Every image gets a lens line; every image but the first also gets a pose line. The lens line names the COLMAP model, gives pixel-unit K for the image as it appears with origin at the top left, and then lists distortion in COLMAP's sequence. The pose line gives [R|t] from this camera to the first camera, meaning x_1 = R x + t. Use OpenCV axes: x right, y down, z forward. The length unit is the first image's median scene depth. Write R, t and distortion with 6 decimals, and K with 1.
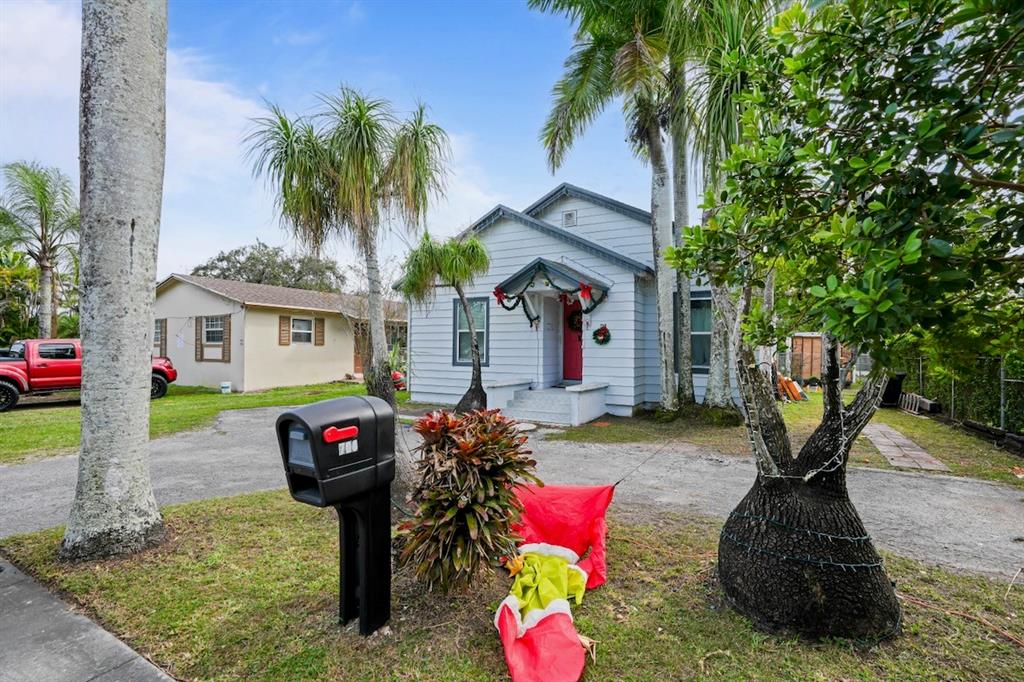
lens RADIAL K [[470.3, 0, 512.8], [0, 470.3, 344.1], [0, 0, 1]] dist [-0.011563, 0.000294]
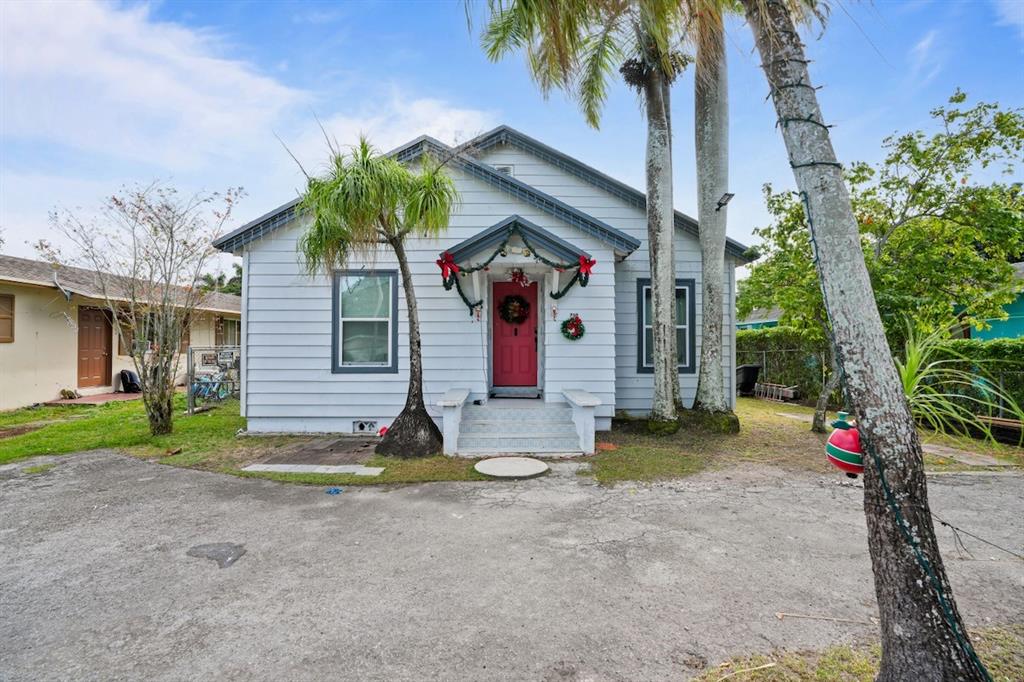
lens RADIAL K [[470.3, 0, 511.7], [0, 470.3, 339.4], [0, 0, 1]] dist [-0.011563, 0.000294]
pose [[0.867736, -0.000291, 0.497026, -0.275034], [0.001138, 0.999998, -0.001401, 0.000951], [-0.497024, 0.001781, 0.867735, 0.371587]]
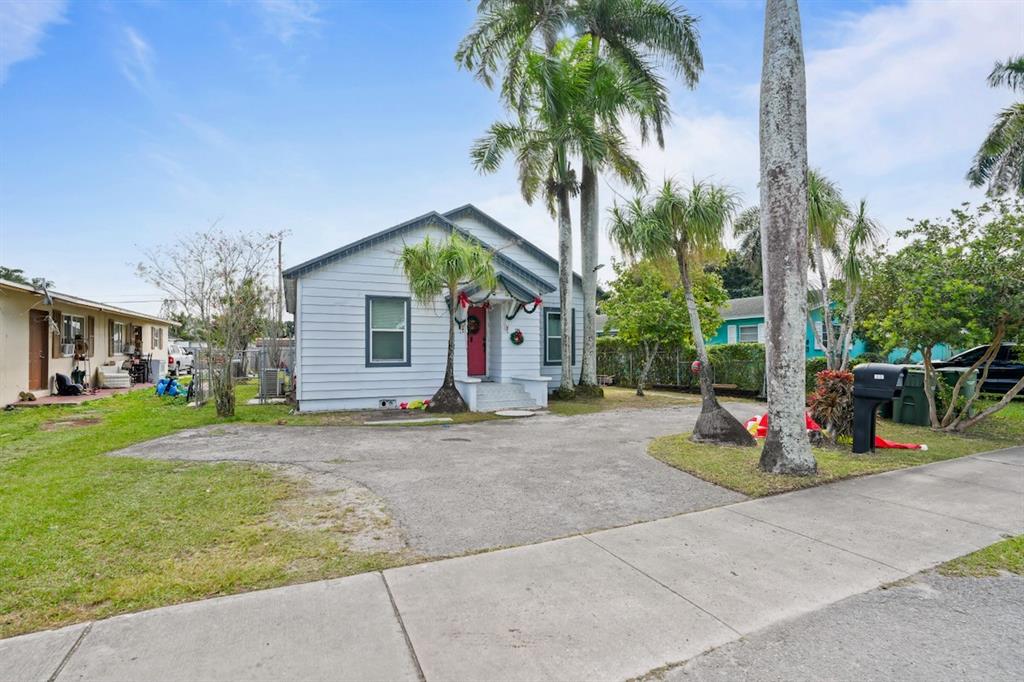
lens RADIAL K [[470.3, 0, 513.3], [0, 470.3, 343.3], [0, 0, 1]] dist [-0.011563, 0.000294]
pose [[0.598133, 0.006051, 0.801374, -0.811036], [-0.003125, 0.999982, -0.005219, 0.003326], [-0.801391, 0.000617, 0.598141, 0.246399]]
